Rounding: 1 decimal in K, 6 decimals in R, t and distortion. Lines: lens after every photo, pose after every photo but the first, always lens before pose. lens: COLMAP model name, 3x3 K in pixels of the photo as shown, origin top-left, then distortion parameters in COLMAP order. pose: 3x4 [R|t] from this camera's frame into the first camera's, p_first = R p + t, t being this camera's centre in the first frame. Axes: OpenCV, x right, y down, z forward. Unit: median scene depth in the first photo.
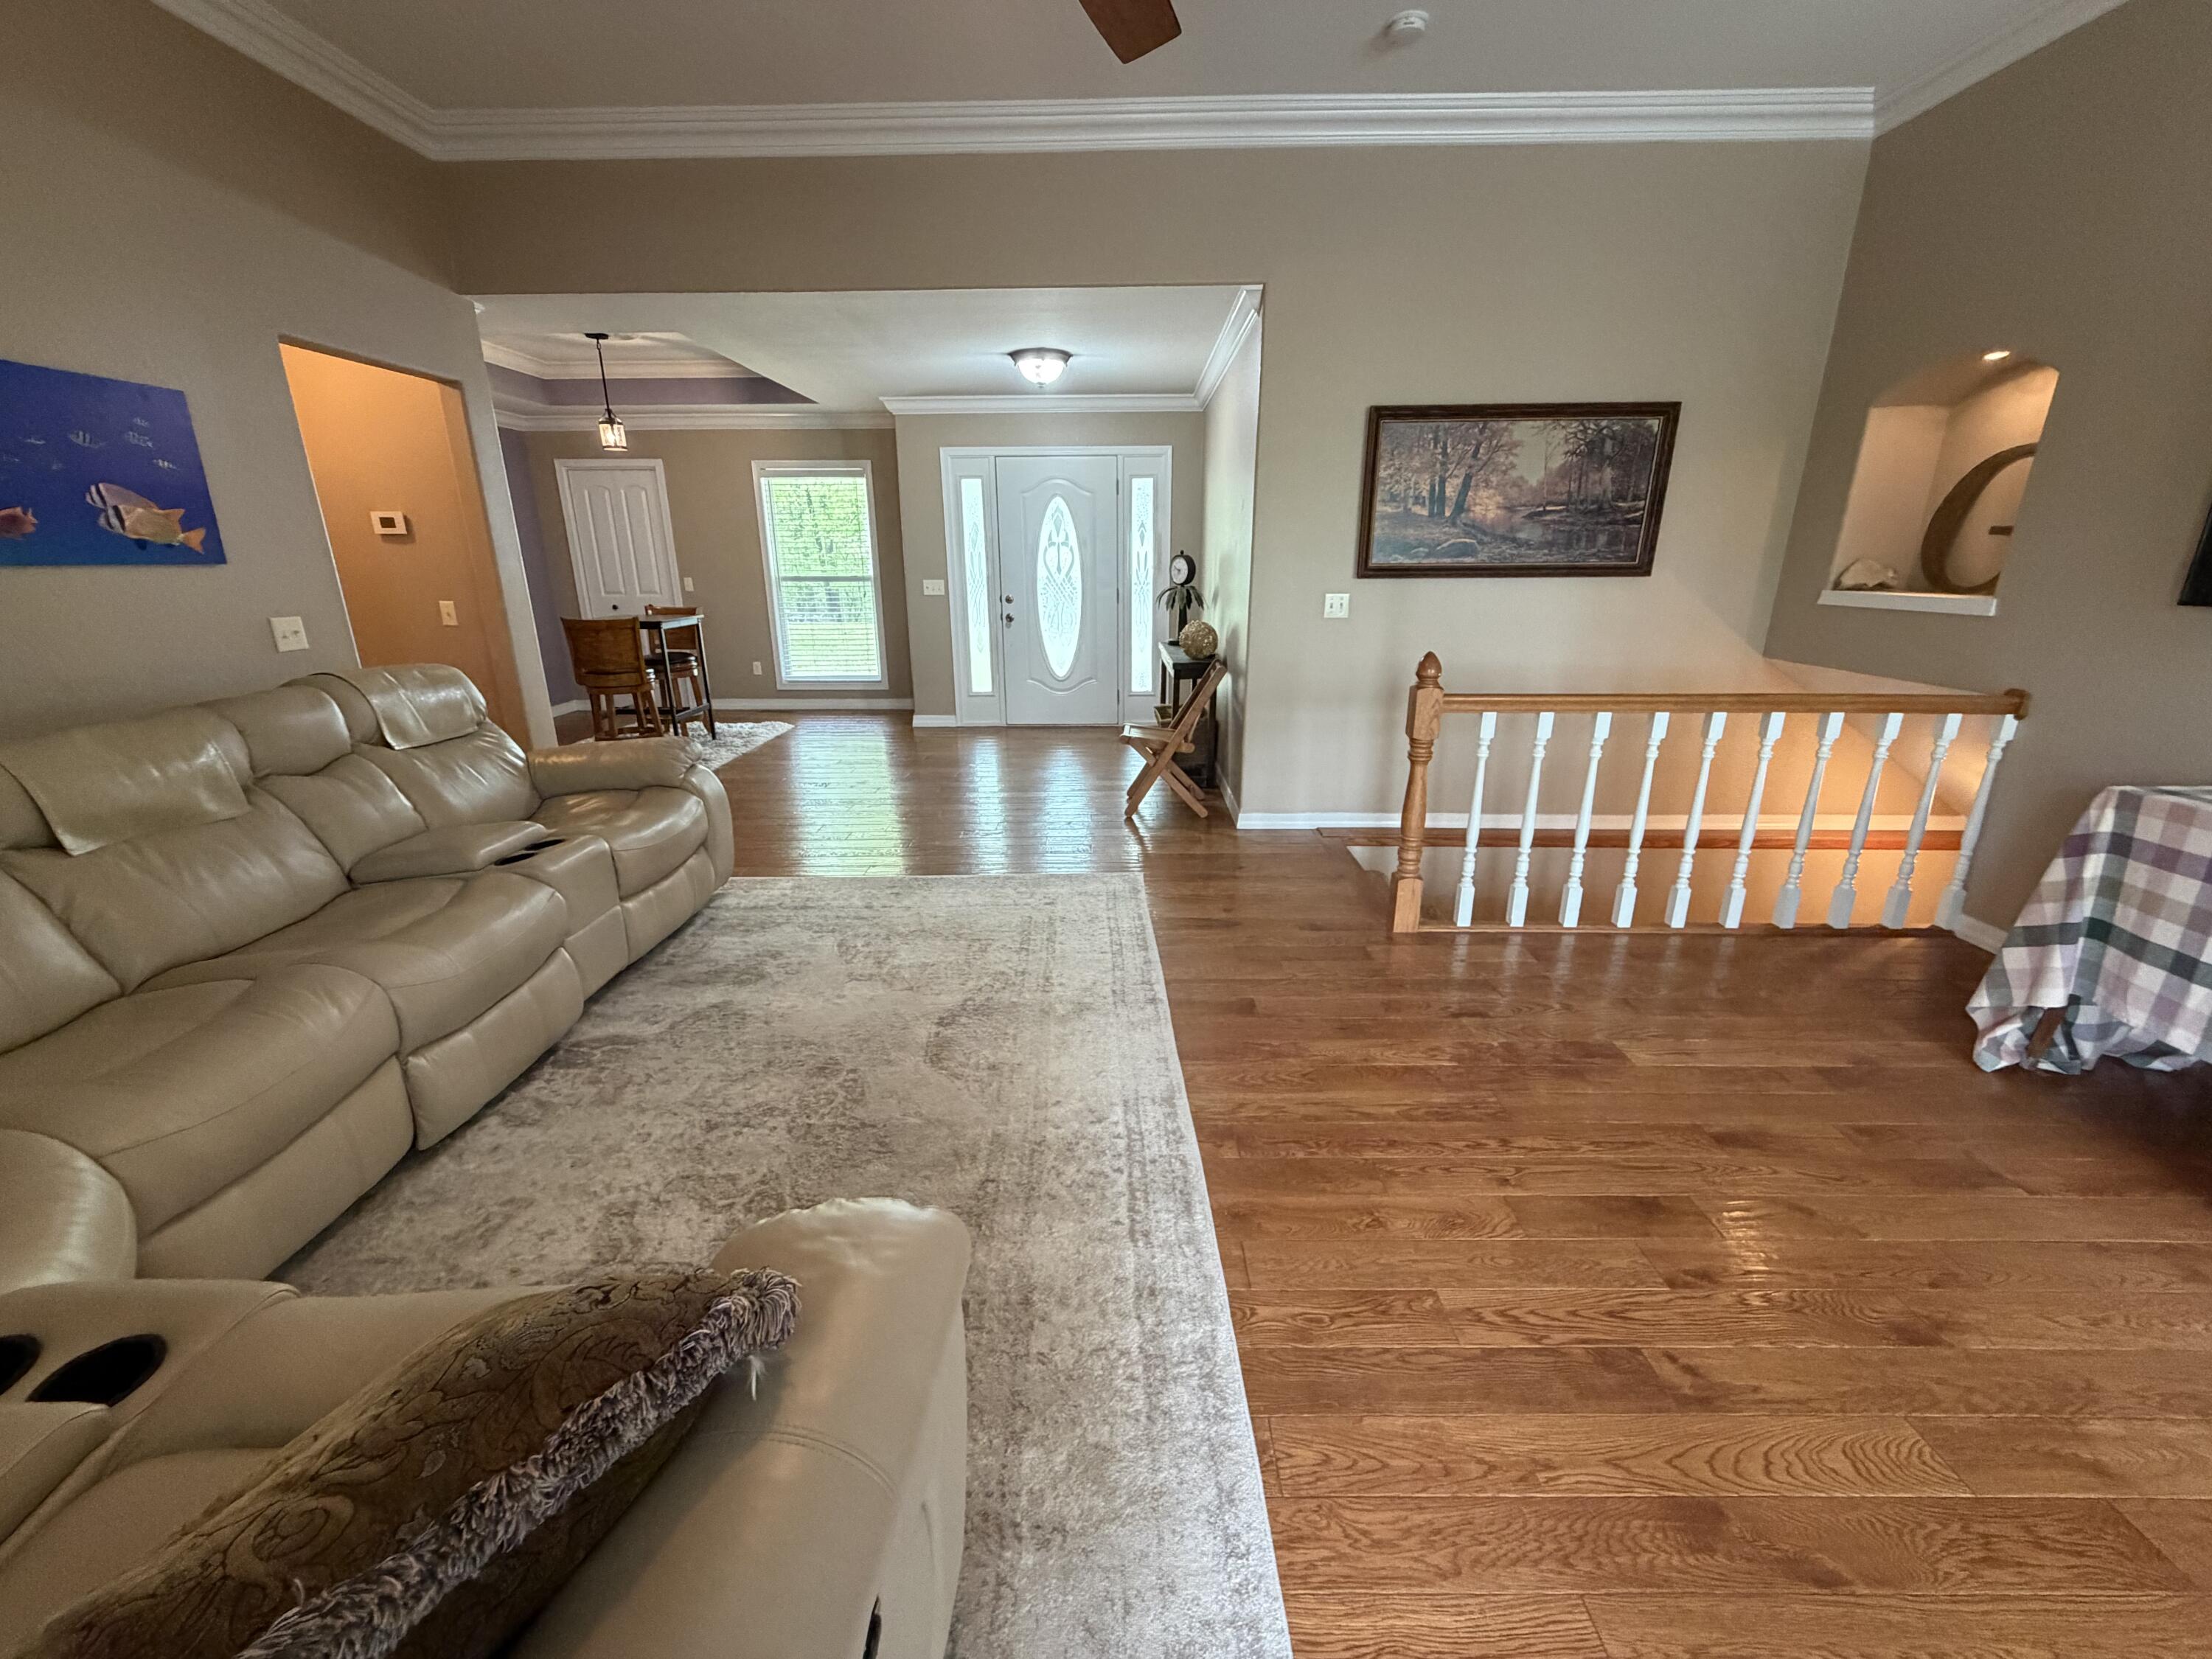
lens RADIAL K [[885.0, 0, 1106.0], [0, 885.0, 829.5], [0, 0, 1]] dist [0.002304, 0.000045]
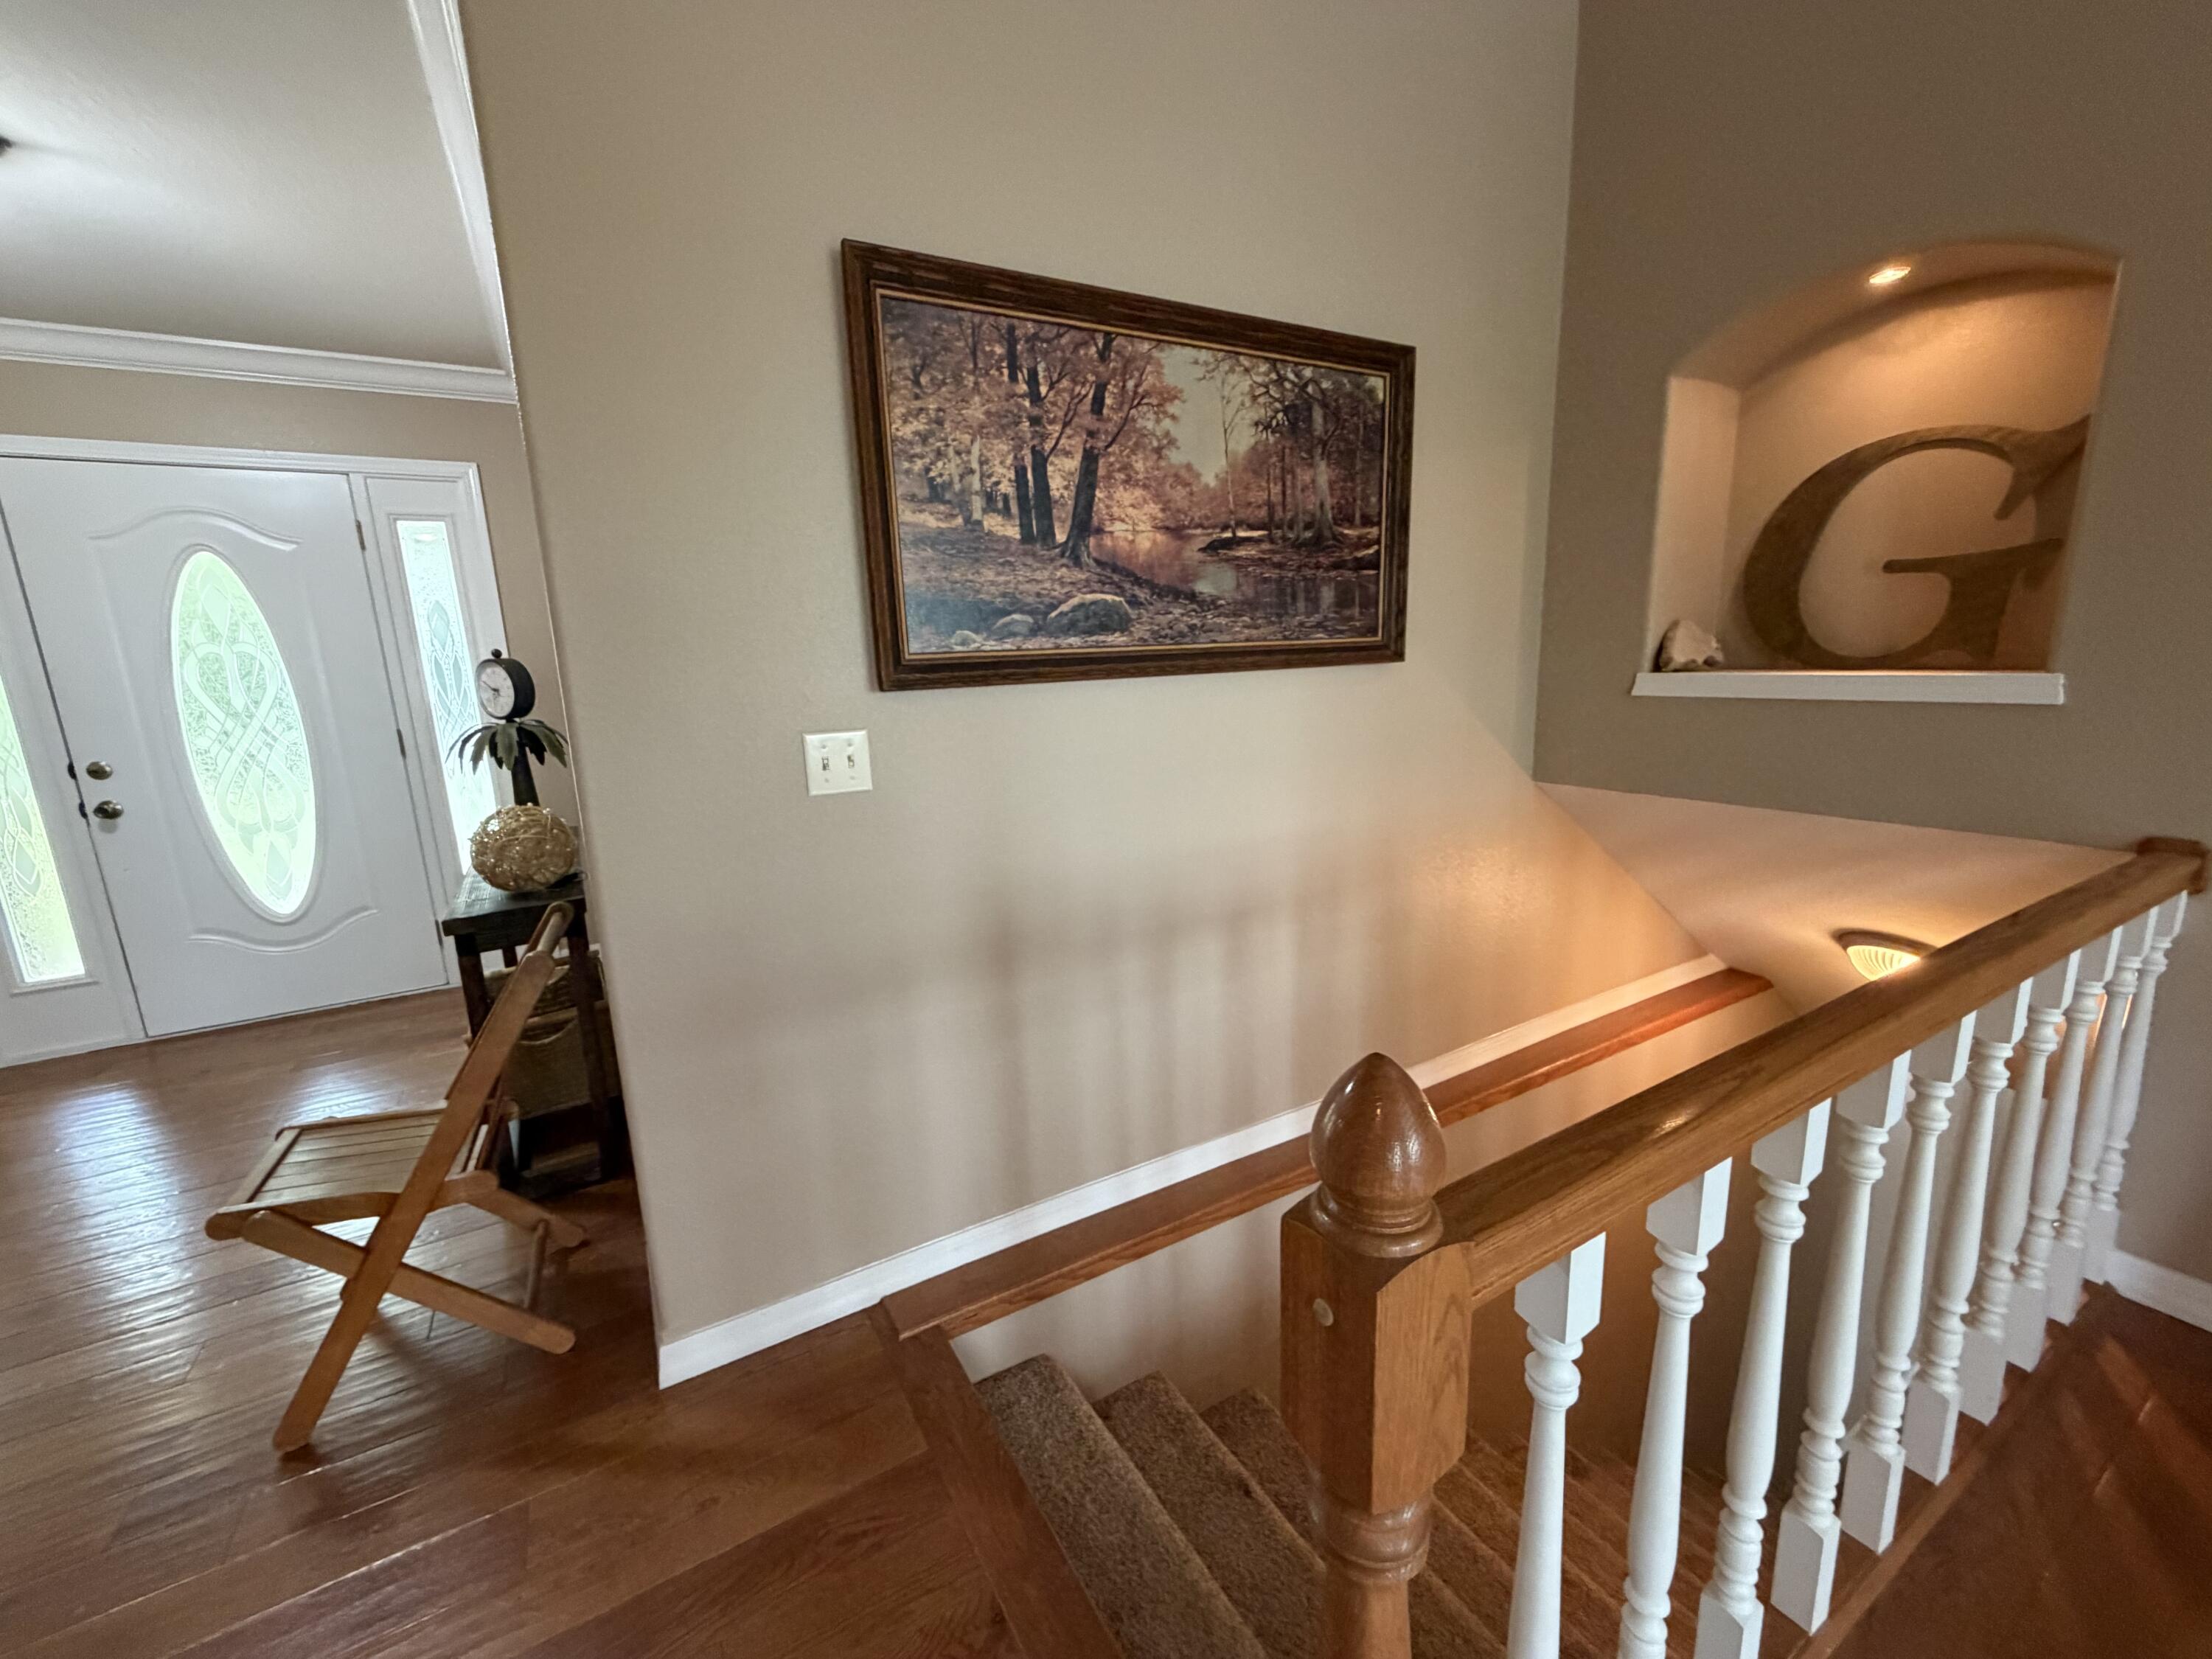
lens RADIAL K [[885.0, 0, 1106.0], [0, 885.0, 829.5], [0, 0, 1]] dist [0.002304, 0.000045]
pose [[0.856483, -0.127680, 0.500134, 0.171012], [0.184715, 0.980574, -0.065993, -0.184685], [-0.481993, 0.148904, 0.863430, 0.641277]]
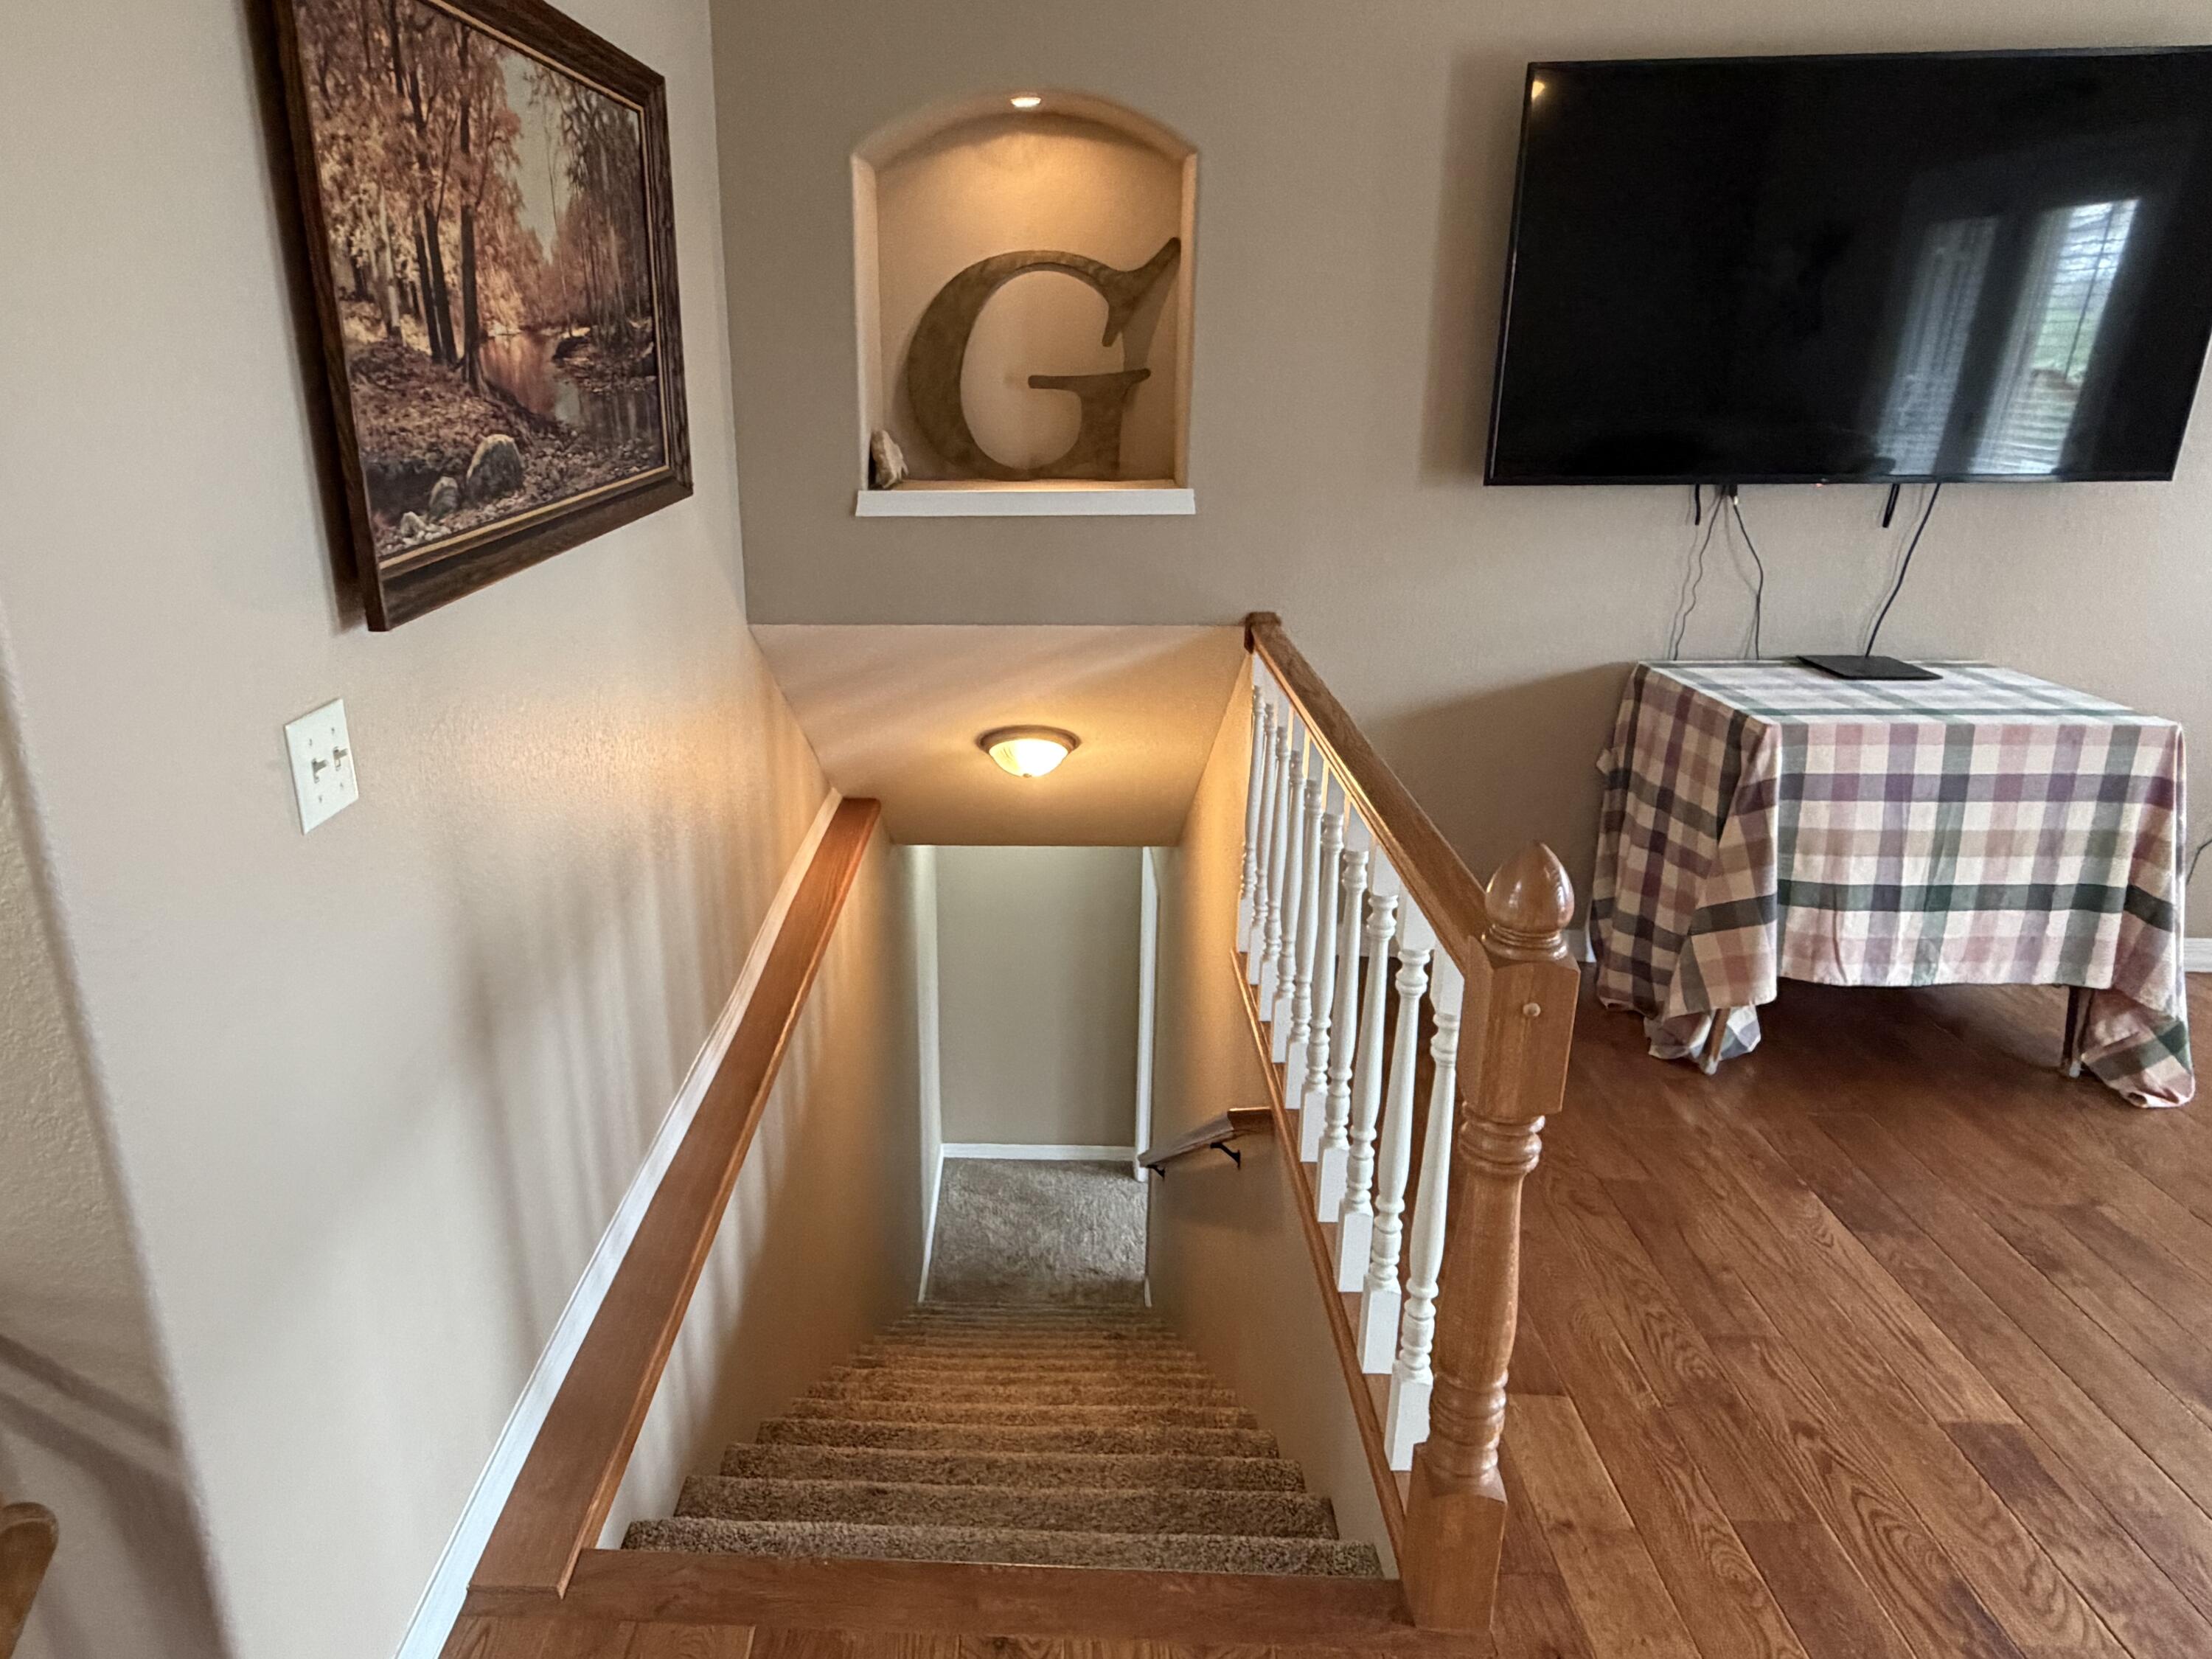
lens RADIAL K [[1413.7, 0, 973.3], [0, 1413.7, 829.1], [0, 0, 1]] dist [0.003260, -0.000196]
pose [[0.048358, -0.323911, 0.944851, -0.072810], [0.308340, 0.904597, 0.294330, -0.303930], [-0.950046, 0.277102, 0.143619, 0.832637]]
